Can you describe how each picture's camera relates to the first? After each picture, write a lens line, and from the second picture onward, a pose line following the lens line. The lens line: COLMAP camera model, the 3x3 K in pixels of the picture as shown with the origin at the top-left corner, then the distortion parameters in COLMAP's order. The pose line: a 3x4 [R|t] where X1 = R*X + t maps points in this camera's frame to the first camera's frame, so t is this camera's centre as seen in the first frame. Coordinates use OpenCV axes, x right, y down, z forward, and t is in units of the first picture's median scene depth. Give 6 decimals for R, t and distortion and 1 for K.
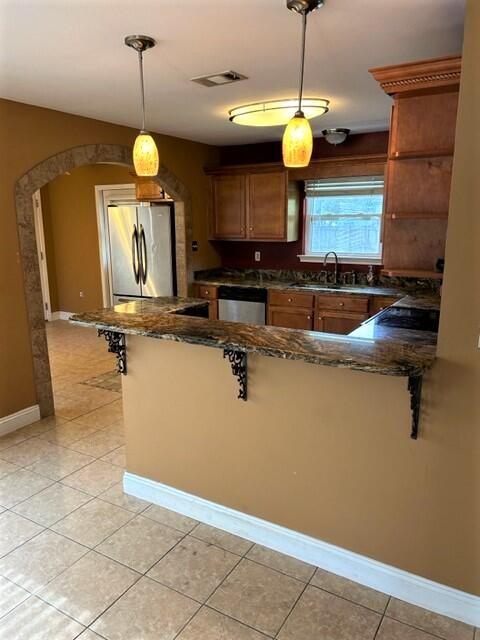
lens RADIAL K [[483.8, 0, 241.5], [0, 483.8, 327.1], [0, 0, 1]] dist [0.084303, -0.110501]
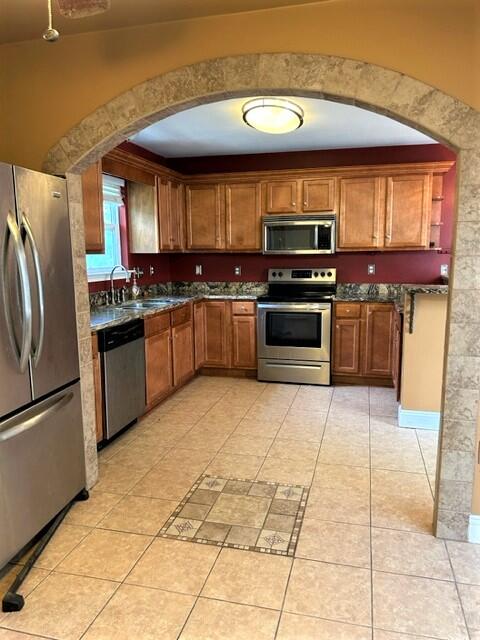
lens RADIAL K [[483.8, 0, 241.5], [0, 483.8, 327.1], [0, 0, 1]] dist [0.084303, -0.110501]
pose [[-0.285845, -0.137863, 0.948307, -0.663531], [0.223137, 0.952819, 0.205779, -0.175510], [-0.931935, 0.270423, -0.241597, 1.012429]]
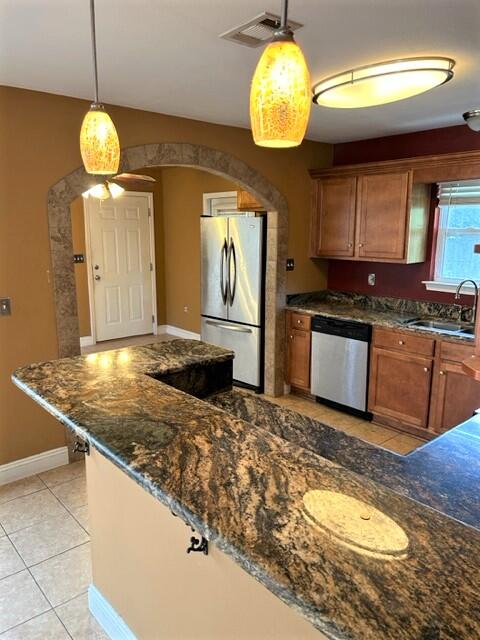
lens RADIAL K [[483.8, 0, 241.5], [0, 483.8, 327.1], [0, 0, 1]] dist [0.084303, -0.110501]
pose [[0.947556, 0.077288, -0.310102, 0.093659], [-0.082253, 0.996607, -0.002945, -0.053977], [0.308822, 0.028298, 0.950699, 0.201219]]
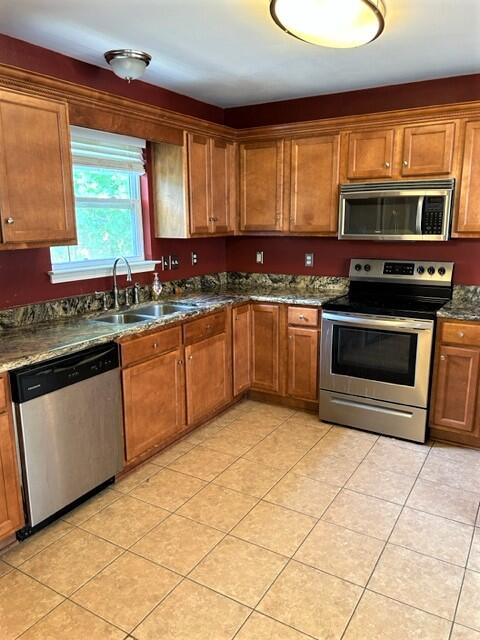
lens RADIAL K [[482.8, 0, 235.9], [0, 482.8, 322.8], [0, 0, 1]] dist [0.067472, -0.113689]
pose [[0.007635, -0.201733, 0.979411, -0.419385], [0.228880, 0.953791, 0.194672, -0.158728], [-0.973425, 0.222681, 0.053455, 0.826834]]
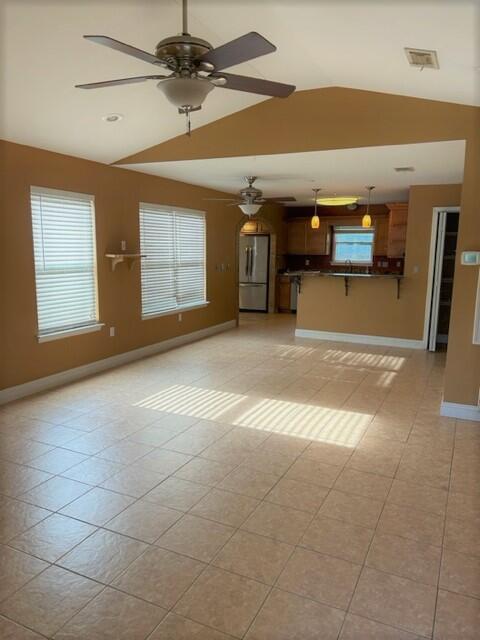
lens RADIAL K [[483.8, 0, 241.5], [0, 483.8, 327.1], [0, 0, 1]] dist [0.084303, -0.110501]
pose [[0.995722, 0.005001, 0.092267, -0.447131], [0.000265, 0.998376, -0.056972, 0.243985], [-0.092402, 0.056753, 0.994103, -0.977724]]
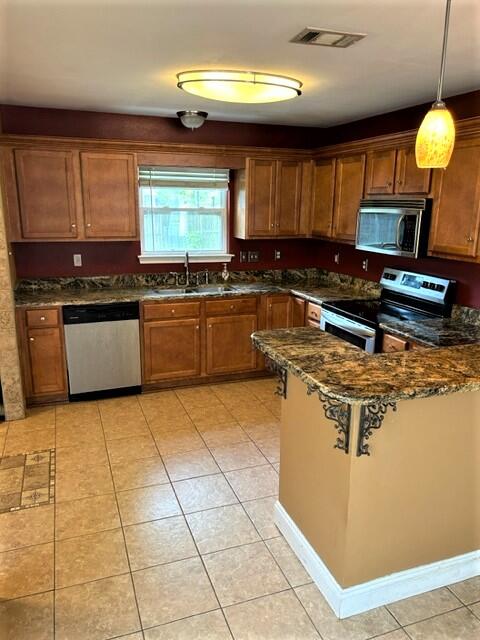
lens RADIAL K [[482.8, 0, 235.9], [0, 482.8, 322.8], [0, 0, 1]] dist [0.067472, -0.113689]
pose [[0.635465, -0.171197, 0.752911, -0.437807], [0.154480, 0.983584, 0.093264, -0.091134], [-0.756518, 0.057044, 0.651480, 0.356128]]
